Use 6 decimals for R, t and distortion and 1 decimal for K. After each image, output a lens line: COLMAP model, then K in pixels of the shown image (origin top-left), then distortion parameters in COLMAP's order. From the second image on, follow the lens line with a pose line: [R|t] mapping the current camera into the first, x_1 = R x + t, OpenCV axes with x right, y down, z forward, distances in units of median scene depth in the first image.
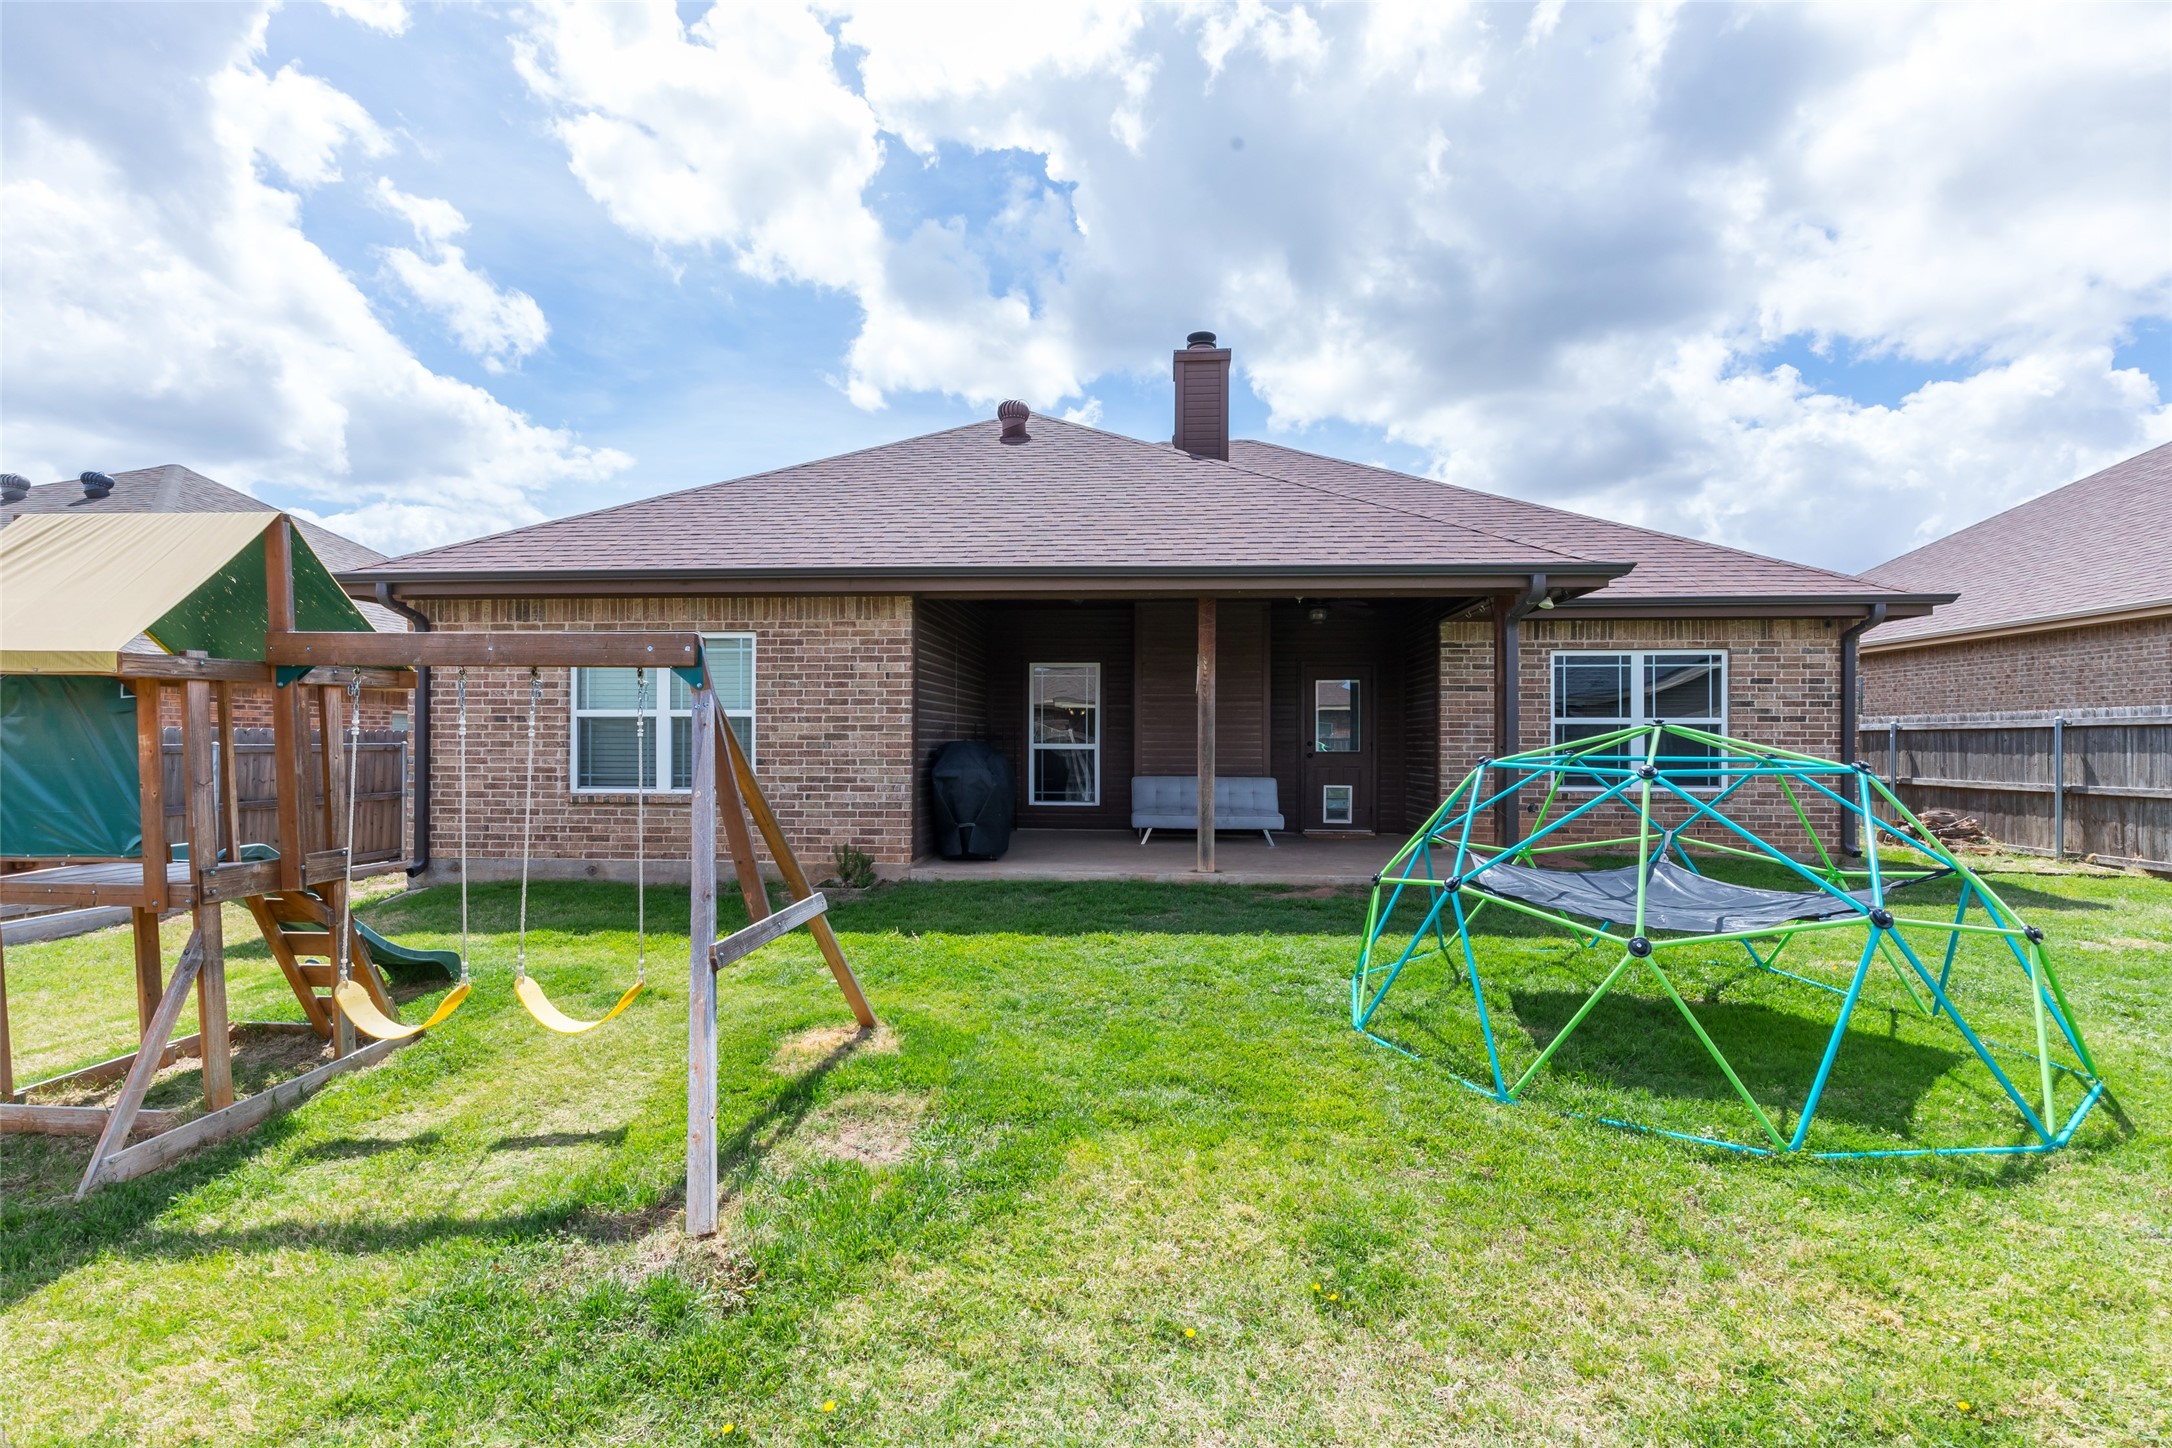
lens RADIAL K [[995.0, 0, 1087.6], [0, 995.0, 749.8], [0, 0, 1]] dist [0.002523, 0.000455]
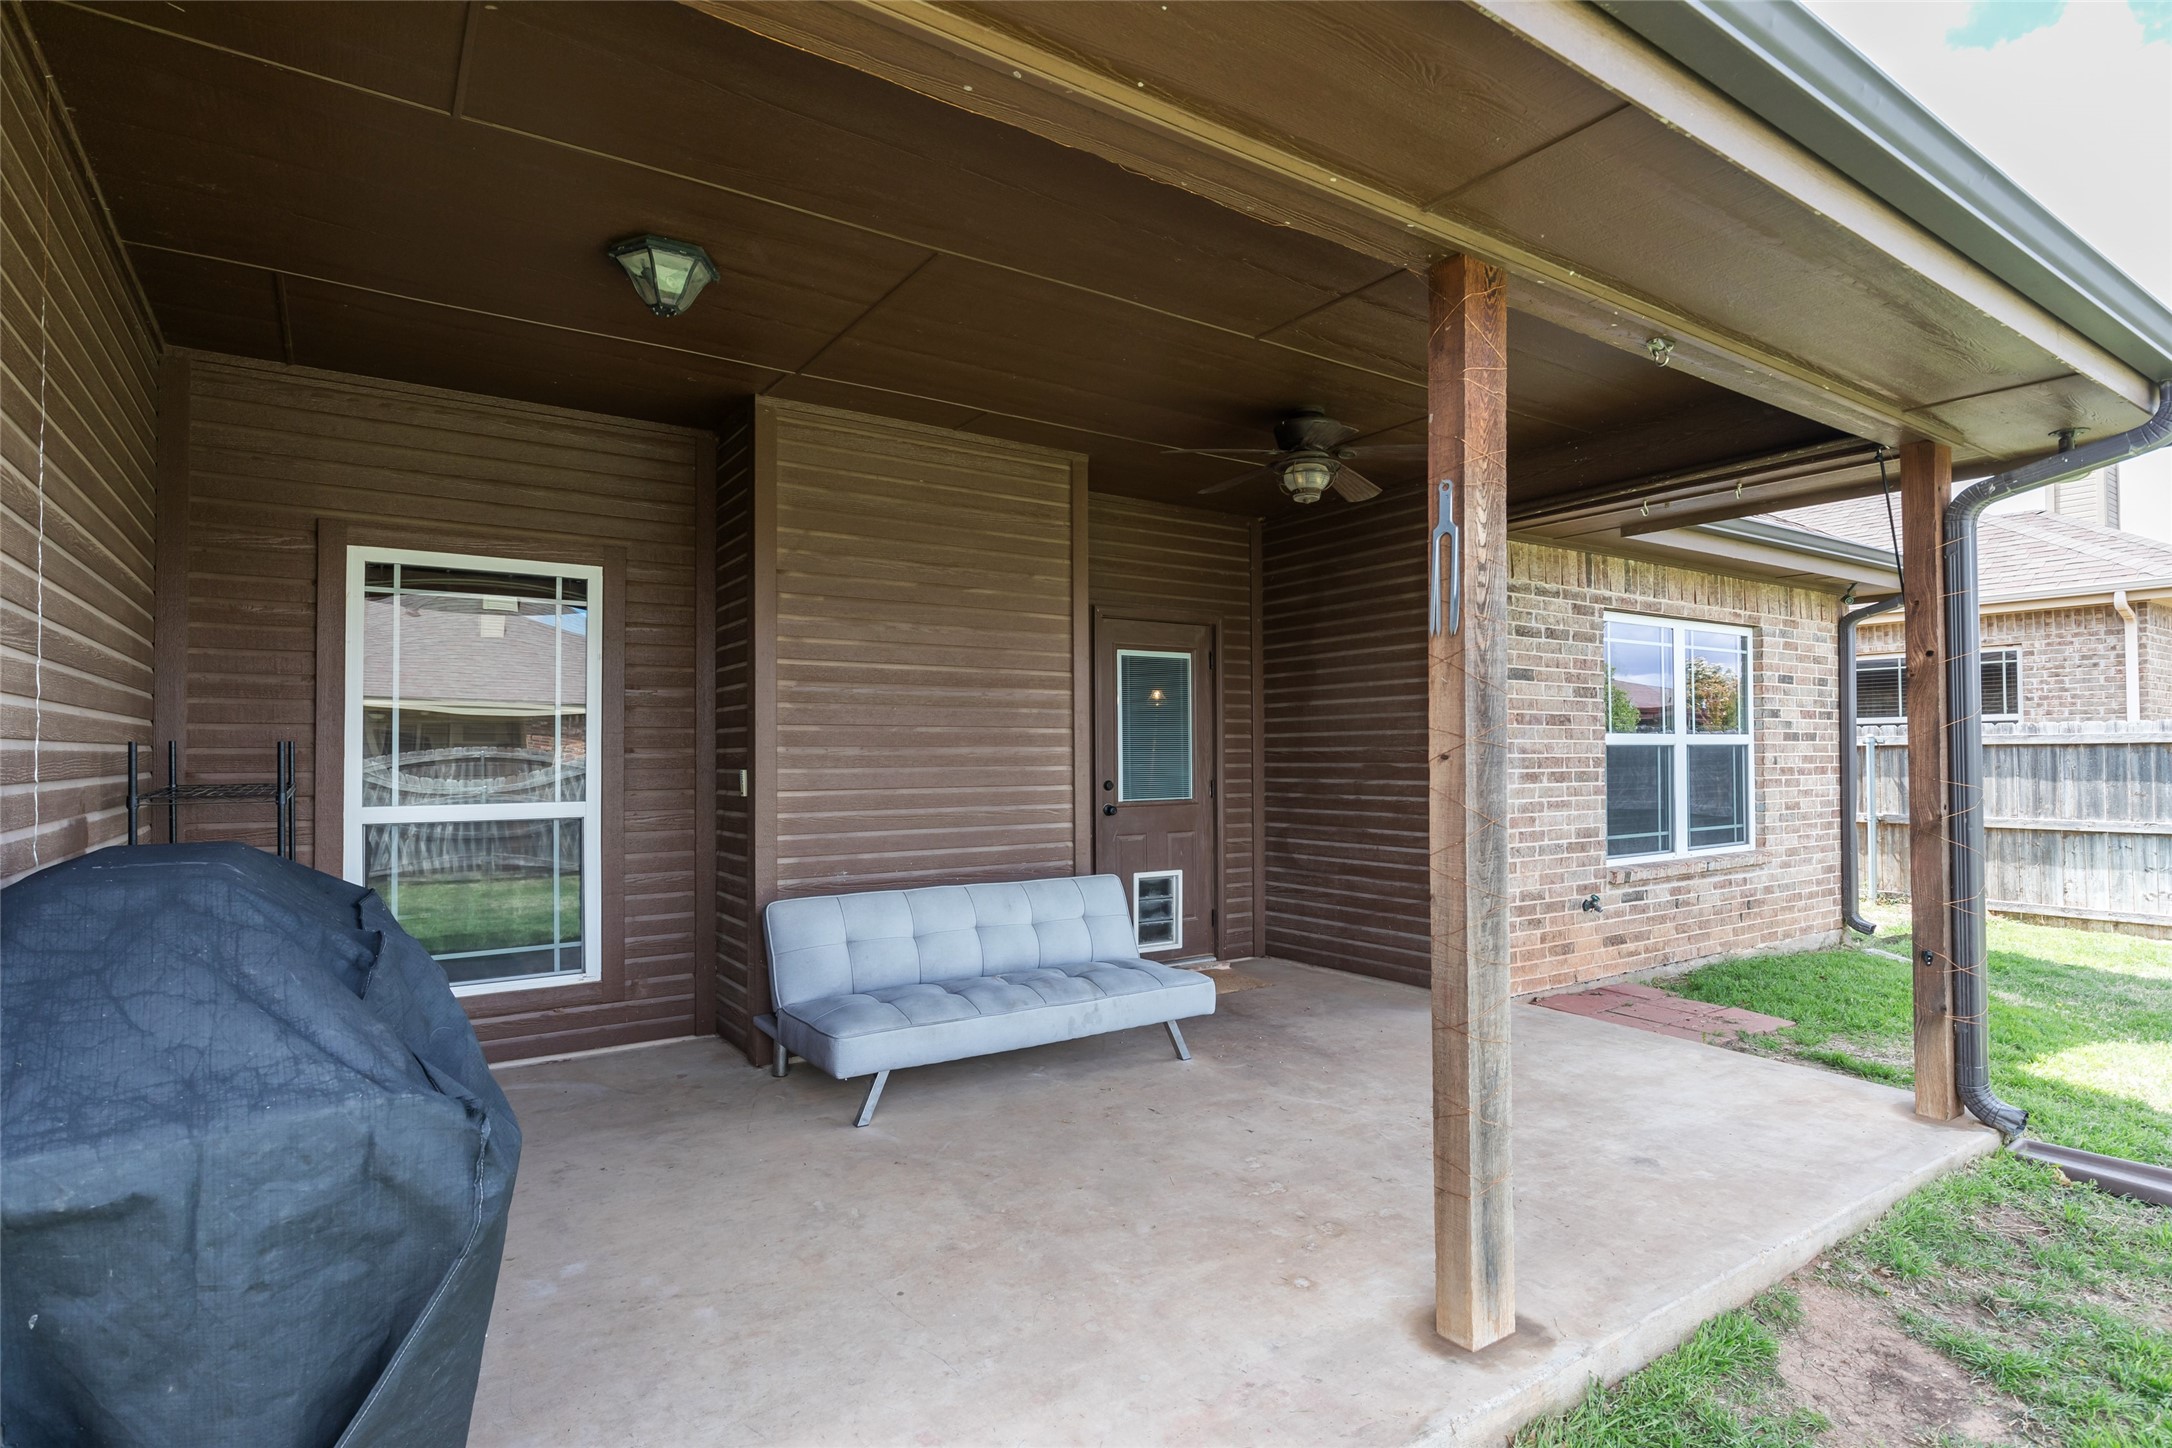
lens RADIAL K [[1133.6, 0, 1208.9], [0, 1133.6, 732.1], [0, 0, 1]] dist [-0.001023, -0.000212]
pose [[0.769659, 0.004775, 0.638438, -0.094004], [0.014710, 0.999574, -0.025209, -0.020570], [-0.638286, 0.028794, 0.769261, 0.662955]]
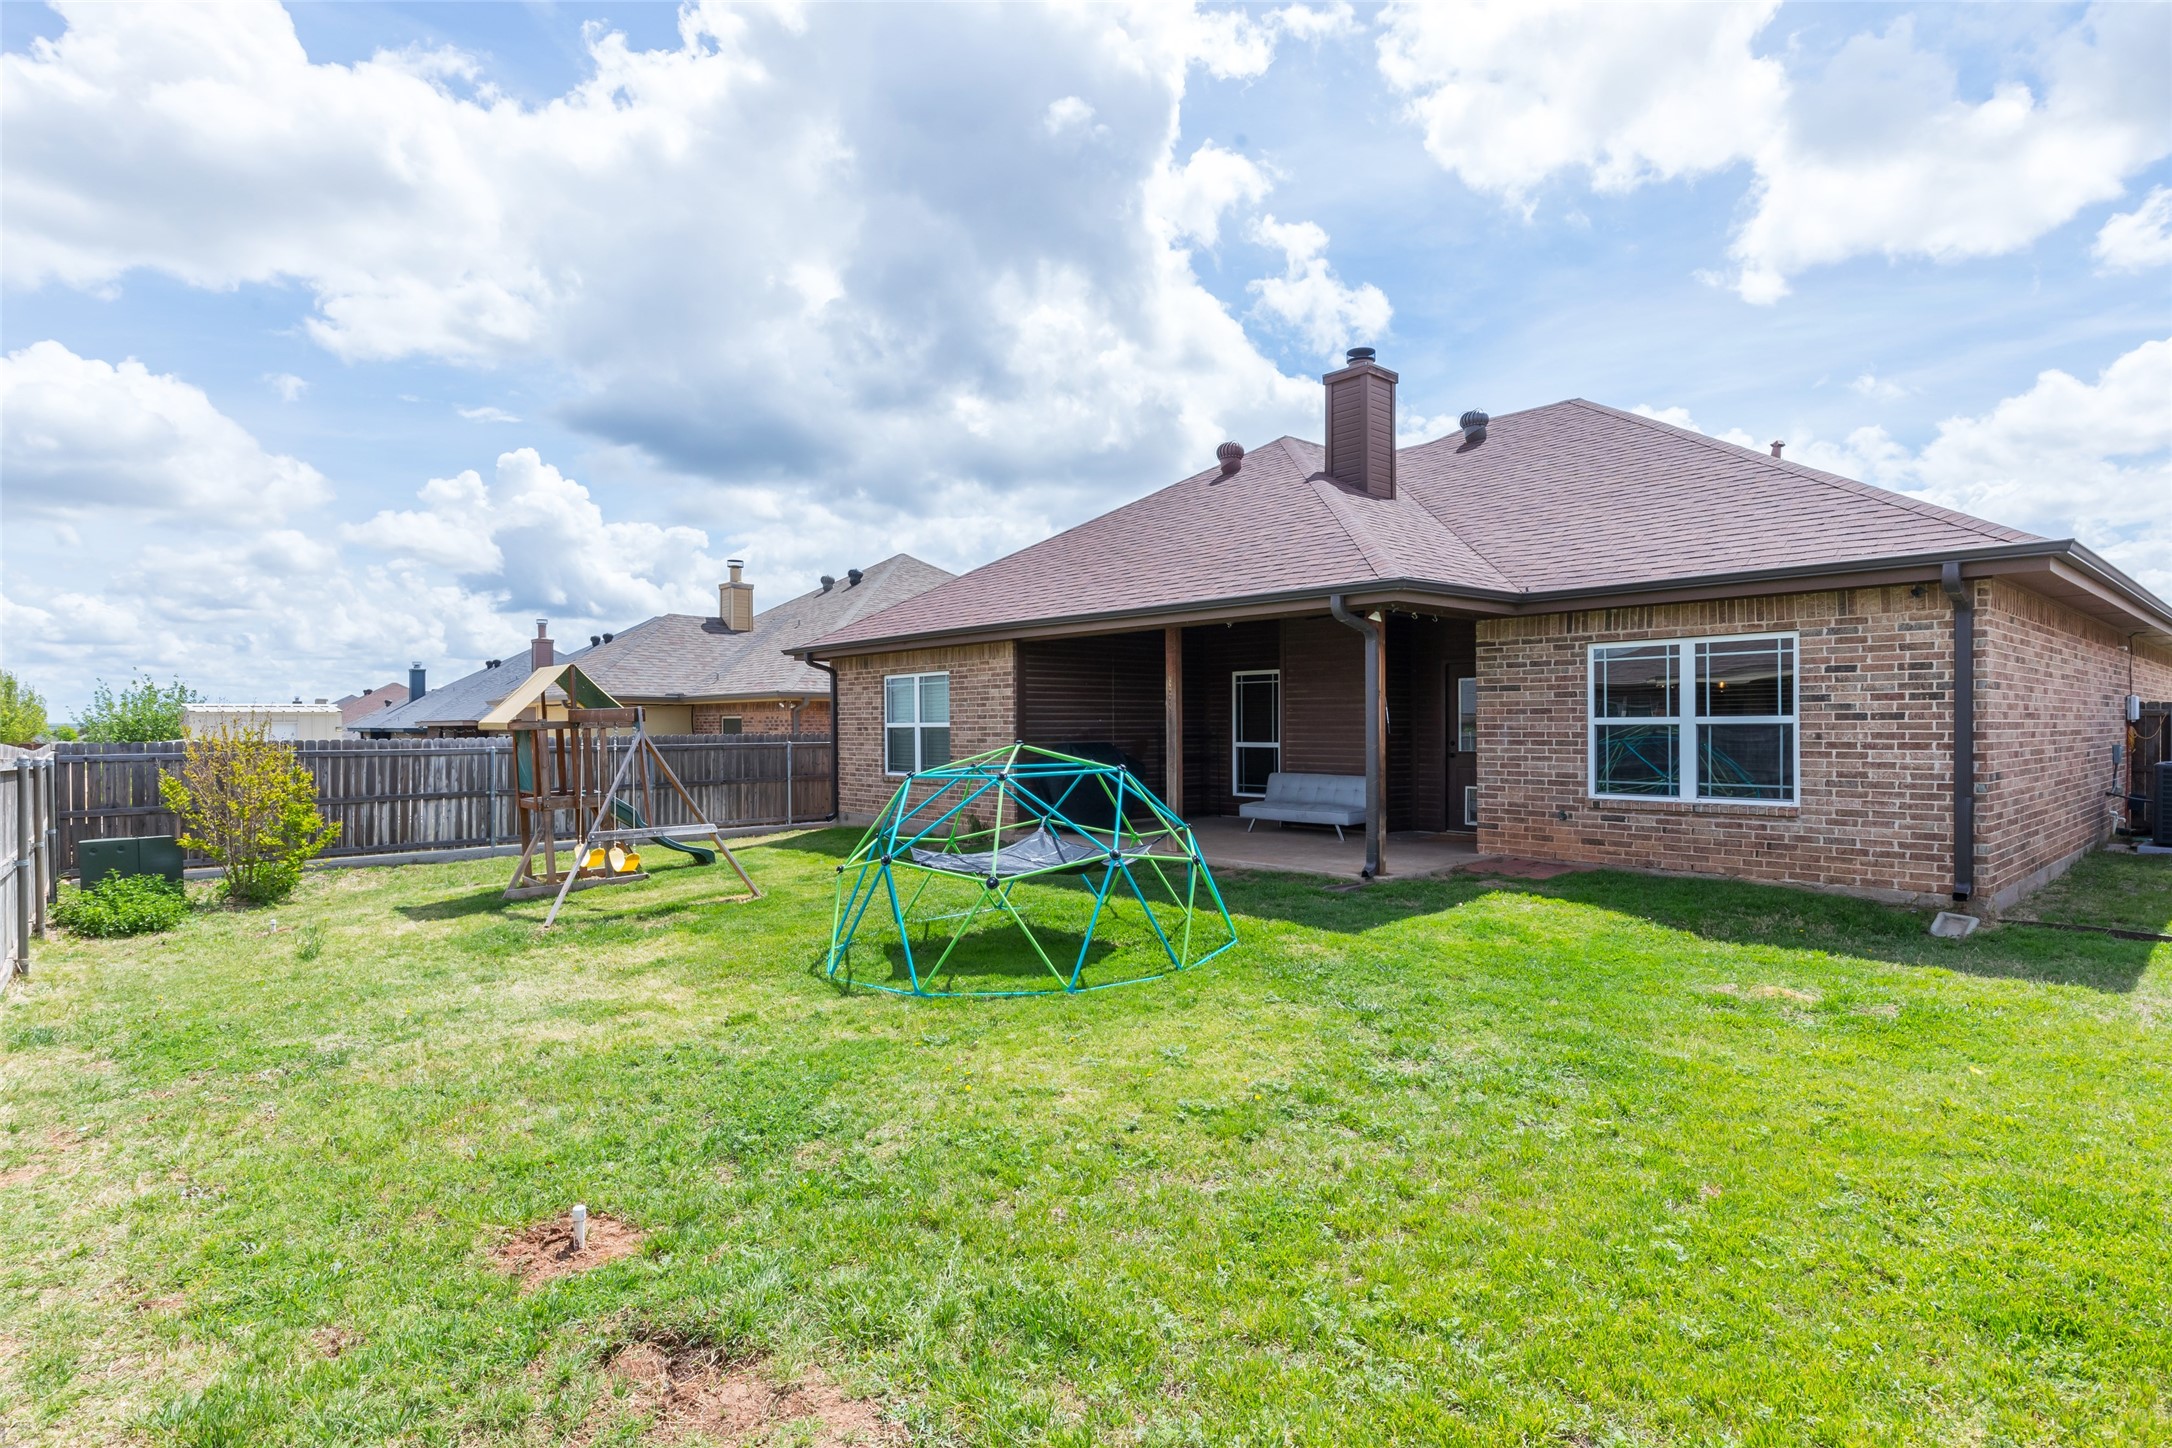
lens RADIAL K [[1136.2, 0, 1086.4], [0, 1136.2, 721.9], [0, 0, 1]] dist [-0.048383, 0.000498]
pose [[0.698799, -0.009616, -0.715254, 0.880602], [0.003036, 0.999940, -0.010478, -0.019216], [0.715312, 0.005151, 0.698786, -0.044510]]
